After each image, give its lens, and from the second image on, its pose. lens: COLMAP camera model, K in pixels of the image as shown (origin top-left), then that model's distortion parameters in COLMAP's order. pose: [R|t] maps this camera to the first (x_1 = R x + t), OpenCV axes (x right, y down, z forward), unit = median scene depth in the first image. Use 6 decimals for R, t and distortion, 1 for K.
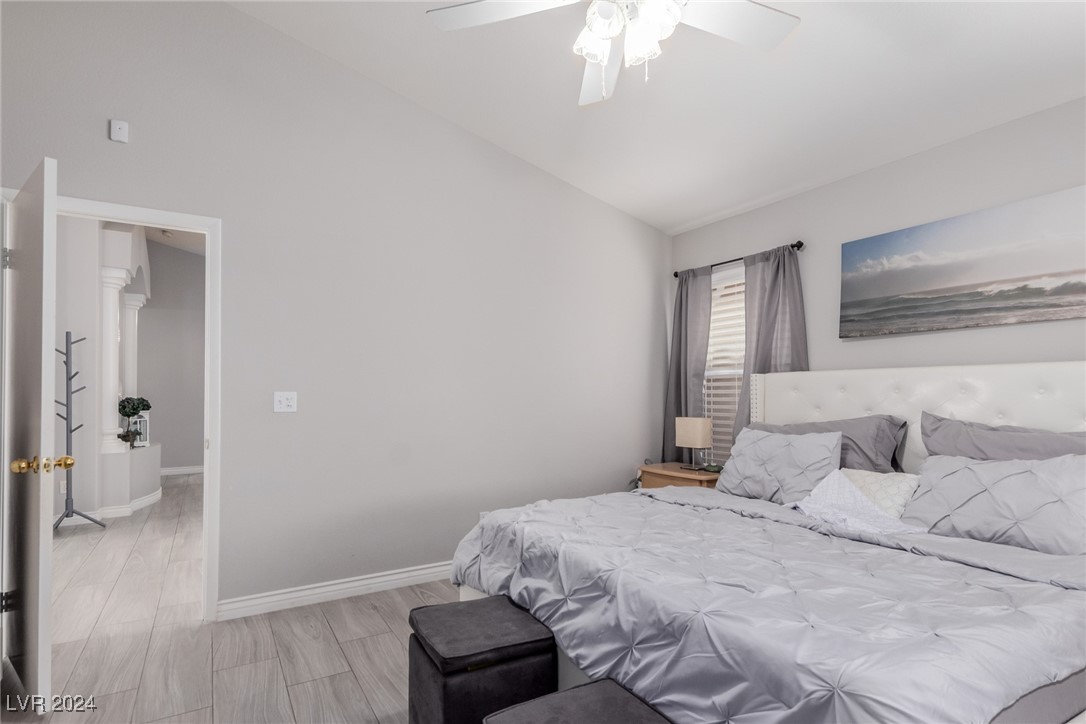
lens RADIAL K [[571.8, 0, 543.6], [0, 571.8, 374.0], [0, 0, 1]] dist [0.025915, -0.011817]
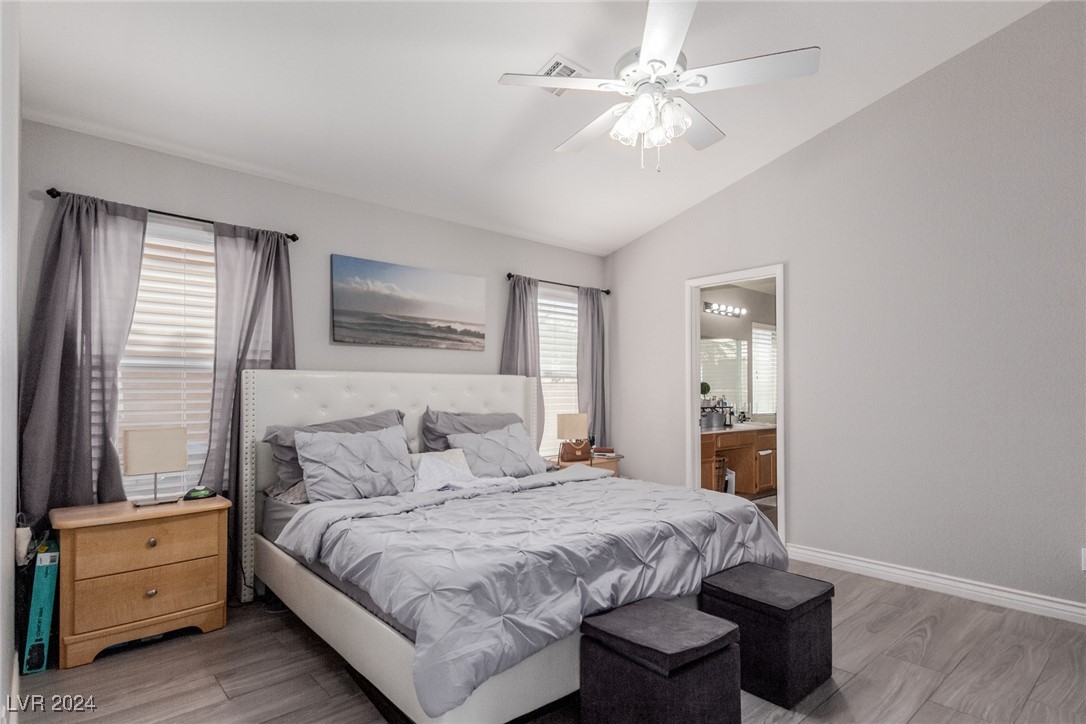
lens RADIAL K [[571.8, 0, 533.8], [0, 571.8, 393.3], [0, 0, 1]] dist [0.025915, -0.011817]
pose [[-0.189604, 0.007000, 0.981836, -0.670295], [-0.026041, 0.999587, -0.012155, 0.041643], [-0.981515, -0.027872, -0.189343, 0.919434]]
